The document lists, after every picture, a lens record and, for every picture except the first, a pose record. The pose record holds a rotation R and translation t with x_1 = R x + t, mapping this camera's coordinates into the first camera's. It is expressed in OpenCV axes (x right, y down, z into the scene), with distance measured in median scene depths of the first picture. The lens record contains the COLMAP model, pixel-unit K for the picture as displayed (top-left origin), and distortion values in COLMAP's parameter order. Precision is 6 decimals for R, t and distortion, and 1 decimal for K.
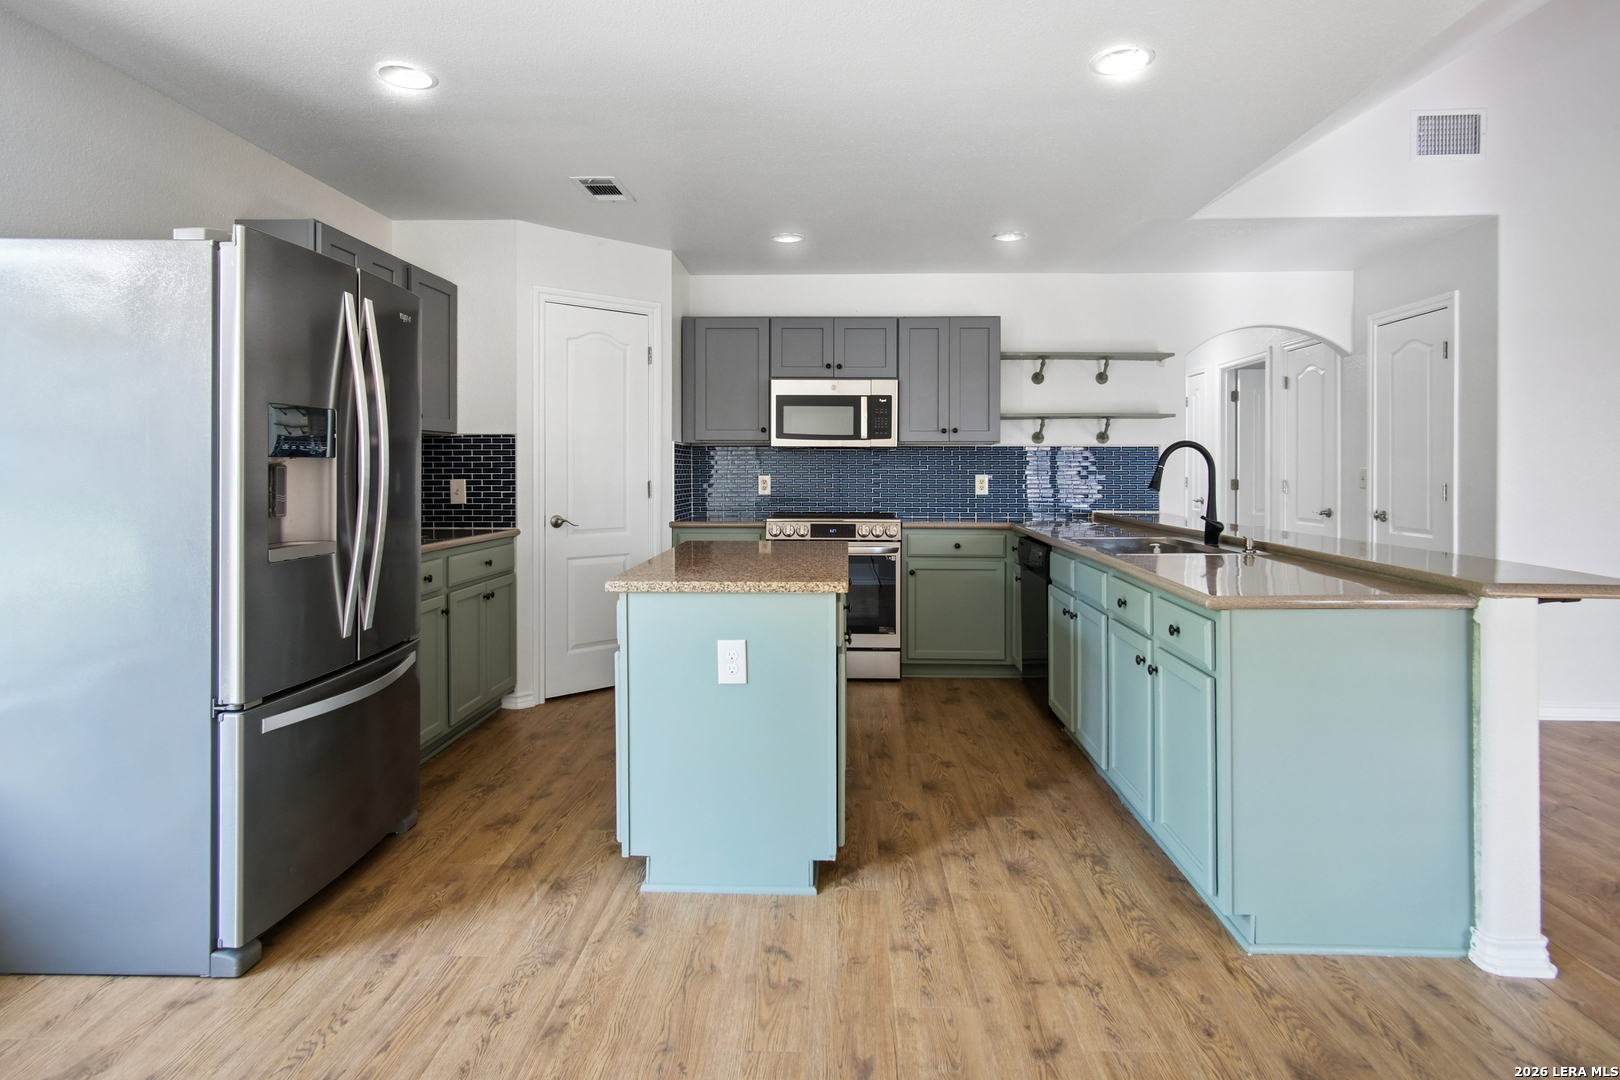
lens RADIAL K [[869.2, 0, 809.6], [0, 869.2, 487.3], [0, 0, 1]] dist [-0.019721, -0.000497]
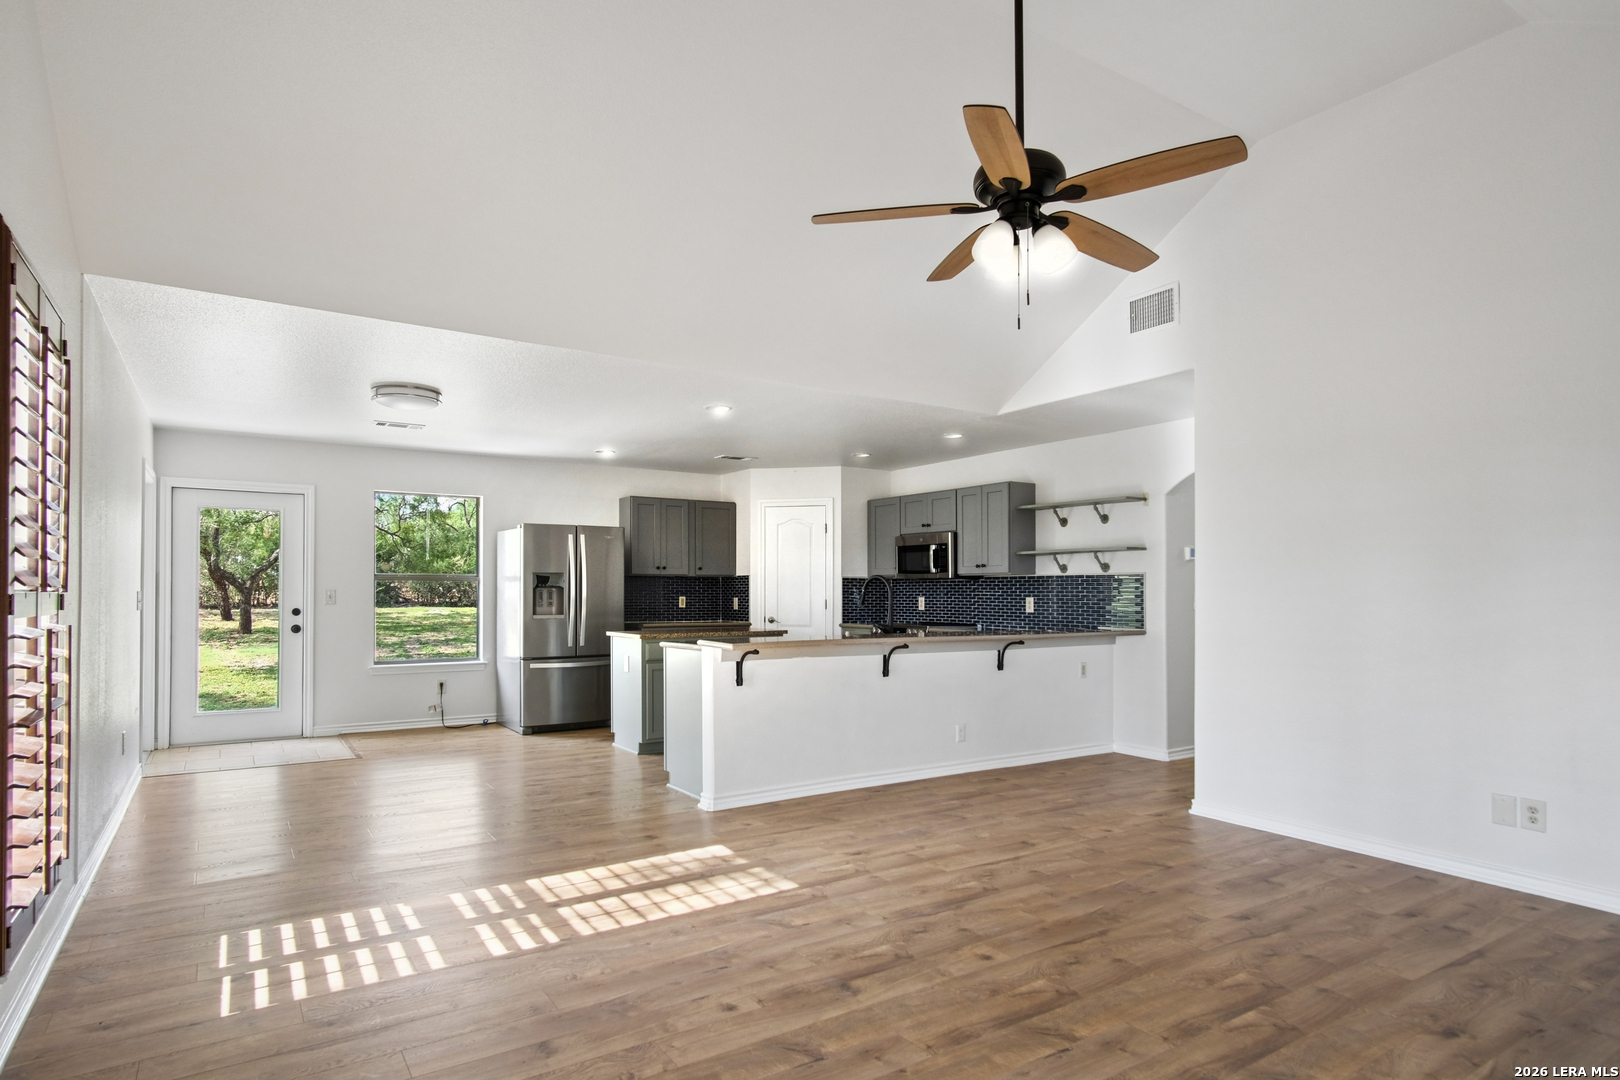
lens RADIAL K [[898.7, 0, 805.4], [0, 898.7, 593.6], [0, 0, 1]] dist [-0.001558, -0.000278]
pose [[0.578980, 0.001360, -0.815341, 1.204116], [-0.019487, 0.999736, -0.012170, 0.003365], [0.815109, 0.022935, 0.578854, -0.081842]]
